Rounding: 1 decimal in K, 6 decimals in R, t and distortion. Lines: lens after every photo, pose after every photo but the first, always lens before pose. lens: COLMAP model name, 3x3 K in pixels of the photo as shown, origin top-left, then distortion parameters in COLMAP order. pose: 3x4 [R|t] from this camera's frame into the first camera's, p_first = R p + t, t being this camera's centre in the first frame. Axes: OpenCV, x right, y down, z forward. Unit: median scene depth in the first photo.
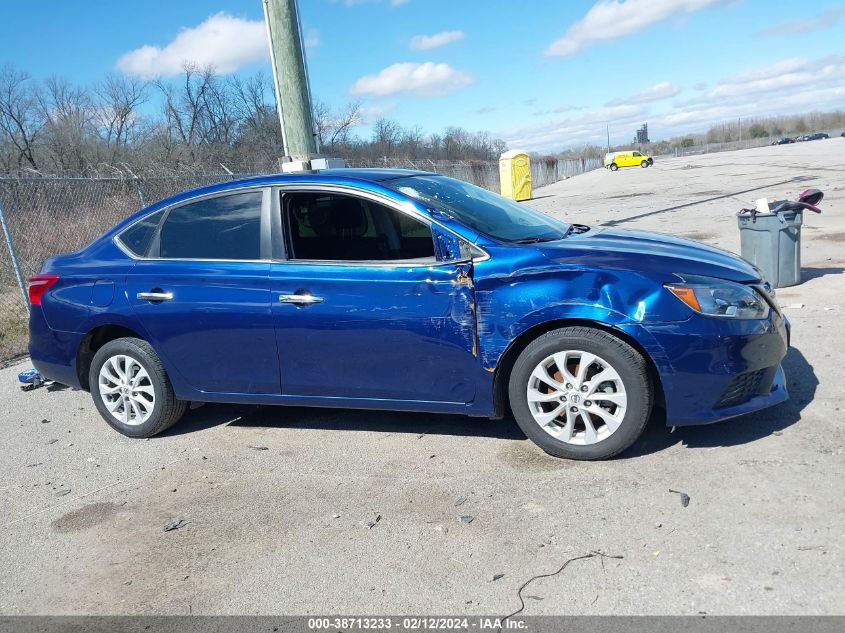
lens RADIAL K [[672.7, 0, 417.5], [0, 672.7, 323.2], [0, 0, 1]] dist [0.019151, -0.001046]
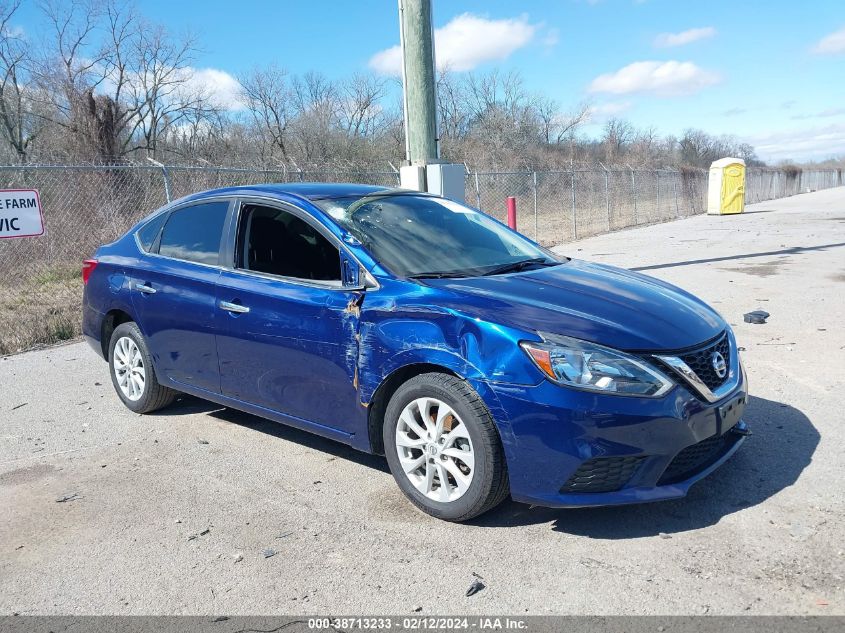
lens RADIAL K [[672.7, 0, 418.6], [0, 672.7, 303.0], [0, 0, 1]] dist [0.019151, -0.001046]
pose [[0.947956, 0.113599, -0.297447, 0.346313], [-0.120601, 0.992687, -0.005231, -0.061009], [0.294678, 0.040831, 0.954724, 0.072301]]
